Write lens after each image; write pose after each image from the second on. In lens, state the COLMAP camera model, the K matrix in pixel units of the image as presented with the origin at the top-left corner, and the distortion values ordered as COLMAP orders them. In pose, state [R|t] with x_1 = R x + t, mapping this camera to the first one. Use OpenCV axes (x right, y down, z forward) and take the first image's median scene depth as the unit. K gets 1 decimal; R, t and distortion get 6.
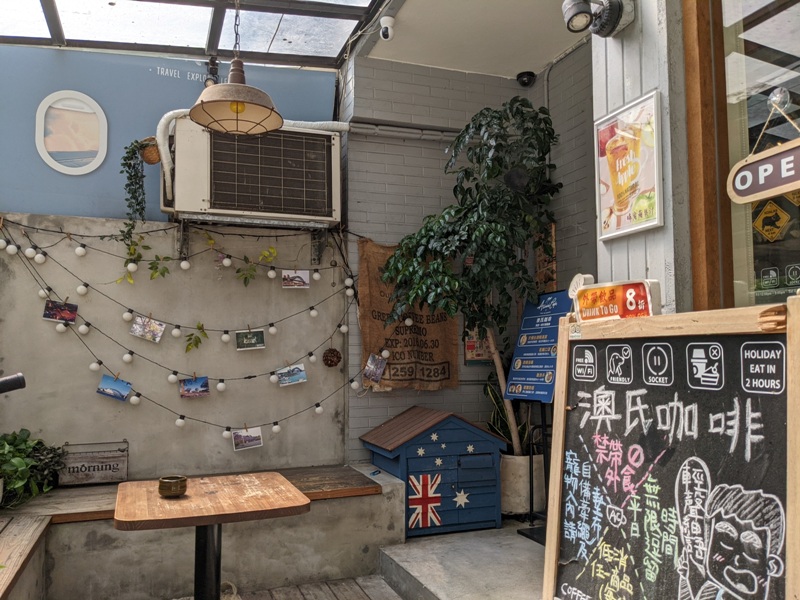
lens RADIAL K [[631.3, 0, 389.1], [0, 631.3, 311.8], [0, 0, 1]] dist [0.061873, -0.091596]
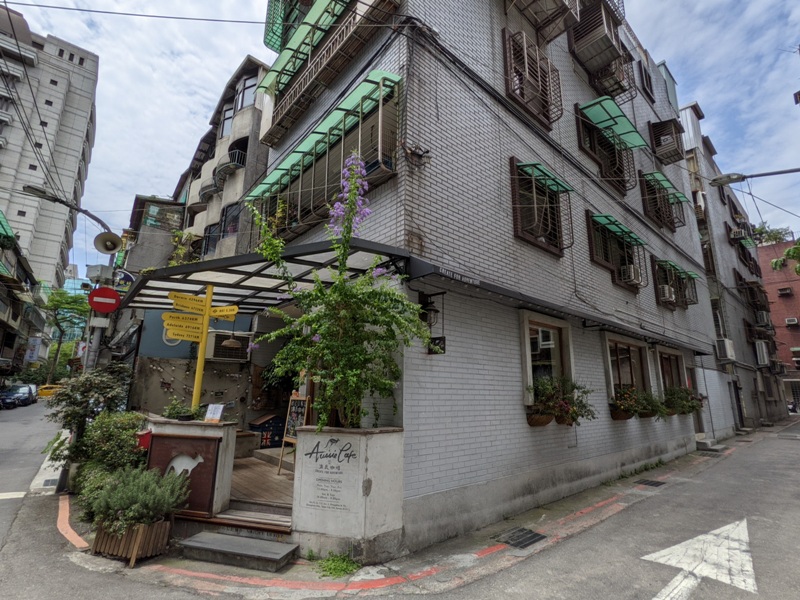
lens RADIAL K [[386.2, 0, 398.4], [0, 386.2, 307.1], [0, 0, 1]] dist [0.000509, 0.001308]
pose [[0.934567, 0.097578, 0.342143, -0.072457], [-0.044650, 0.986219, -0.159306, -0.143655], [-0.352973, 0.133605, 0.926045, -1.504077]]
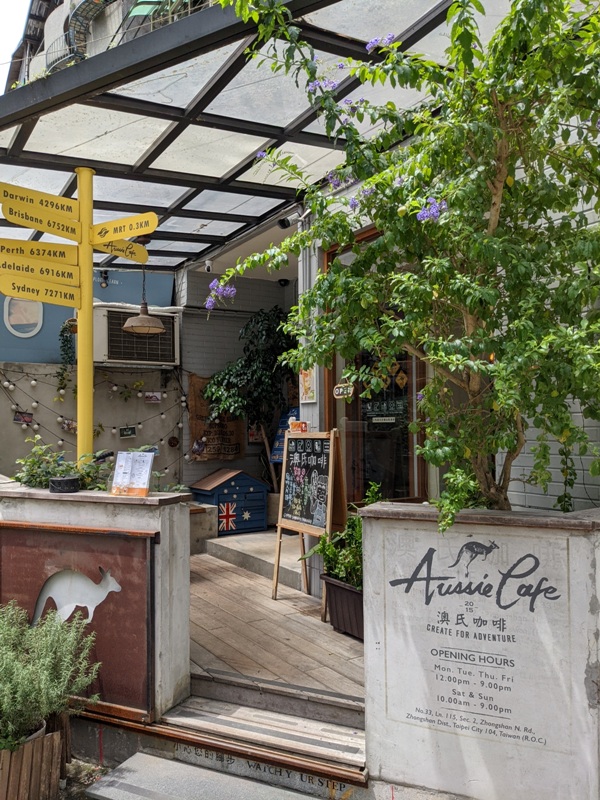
lens RADIAL K [[631.3, 0, 304.9], [0, 631.3, 409.8], [0, 0, 1]] dist [0.061873, -0.091596]
pose [[0.974533, 0.004689, 0.224195, -0.142597], [-0.011780, 0.999471, 0.030304, -0.081230], [-0.223935, -0.032174, 0.974073, -0.876466]]
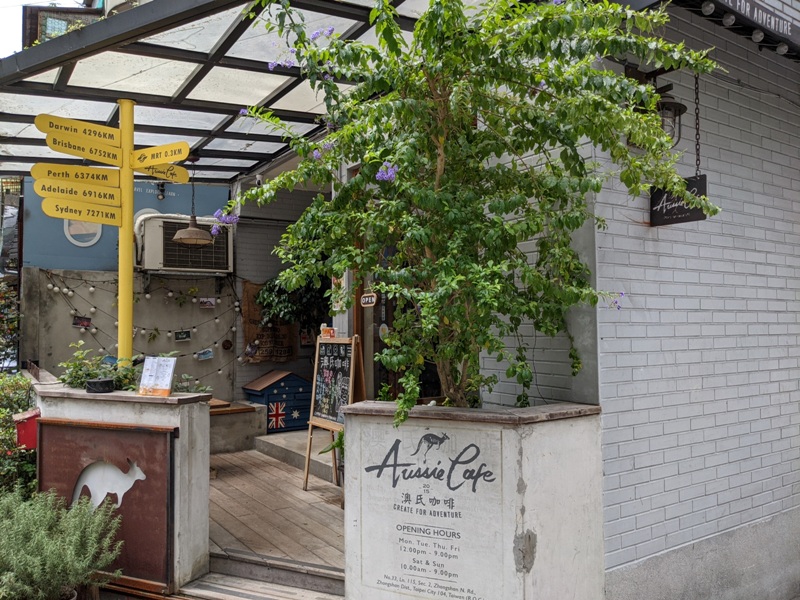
lens RADIAL K [[631.3, 0, 400.9], [0, 631.3, 308.3], [0, 0, 1]] dist [0.061873, -0.091596]
pose [[0.971242, 0.007937, 0.237963, -0.042747], [-0.015013, 0.999497, 0.027938, -0.103926], [-0.237621, -0.030707, 0.970872, -1.030023]]
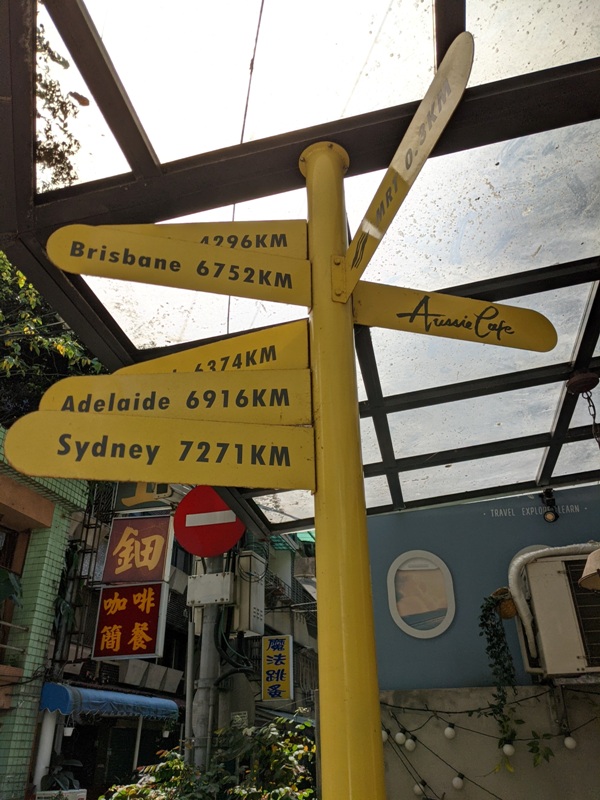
lens RADIAL K [[631.3, 0, 297.8], [0, 631.3, 399.4], [0, 0, 1]] dist [0.061873, -0.091596]
pose [[0.845364, -0.268910, -0.461570, -0.125394], [0.041054, 0.894205, -0.445772, -0.119823], [0.532611, 0.357890, 0.766968, 0.038589]]
